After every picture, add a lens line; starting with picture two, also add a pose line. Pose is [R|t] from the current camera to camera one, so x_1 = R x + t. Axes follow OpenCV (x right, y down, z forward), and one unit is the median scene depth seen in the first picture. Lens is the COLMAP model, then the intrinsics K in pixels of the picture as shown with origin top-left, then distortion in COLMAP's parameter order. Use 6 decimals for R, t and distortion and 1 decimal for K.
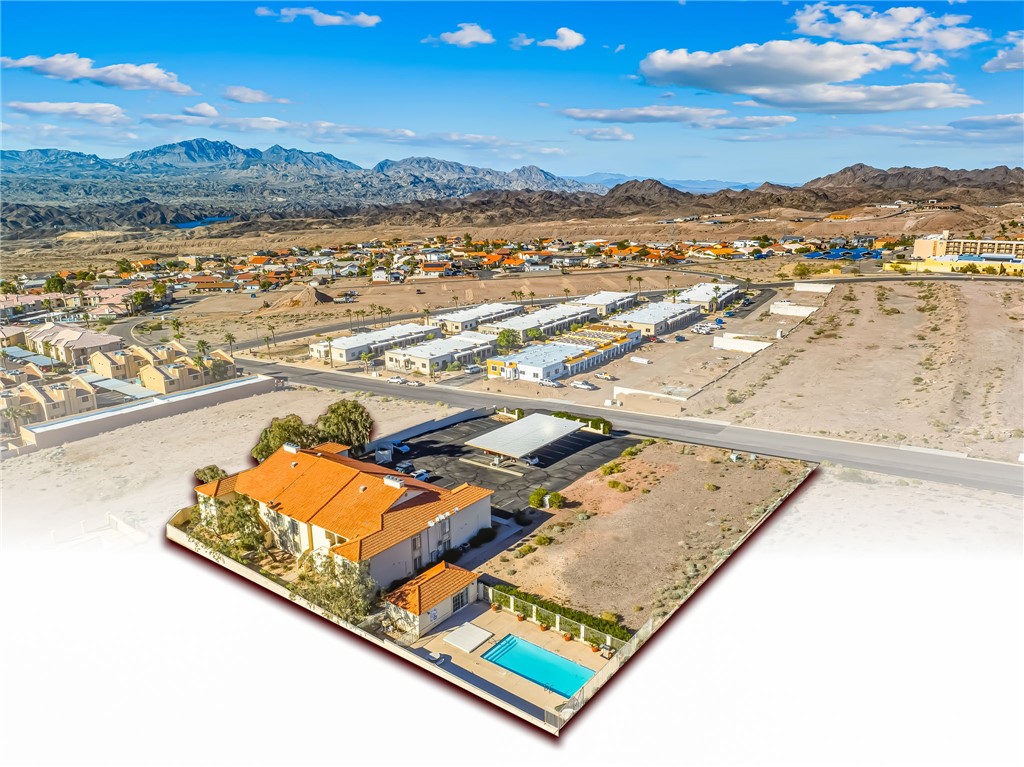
lens RADIAL K [[720.3, 0, 512.0], [0, 720.3, 383.5], [0, 0, 1]] dist [-0.040512, 0.000267]
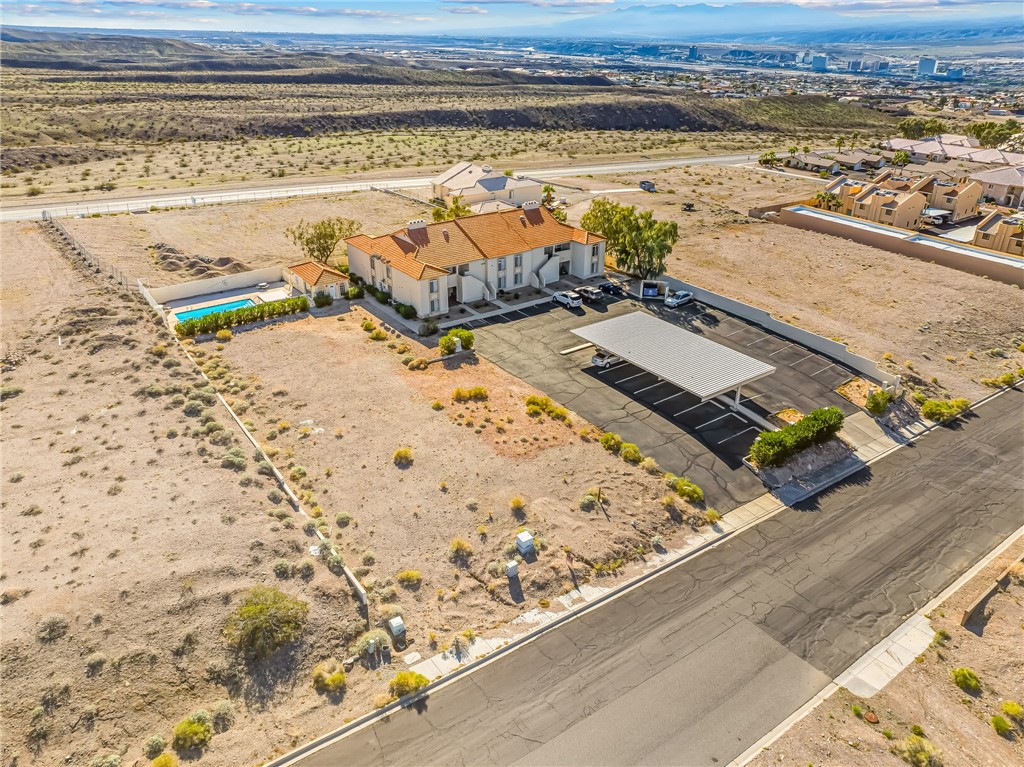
lens RADIAL K [[720.3, 0, 512.0], [0, 720.3, 383.5], [0, 0, 1]] dist [-0.040512, 0.000267]
pose [[-0.287221, 0.440565, -0.850533, 0.410475], [-0.255196, 0.820658, 0.511268, -0.130440], [0.923244, 0.363900, -0.123280, 0.636736]]
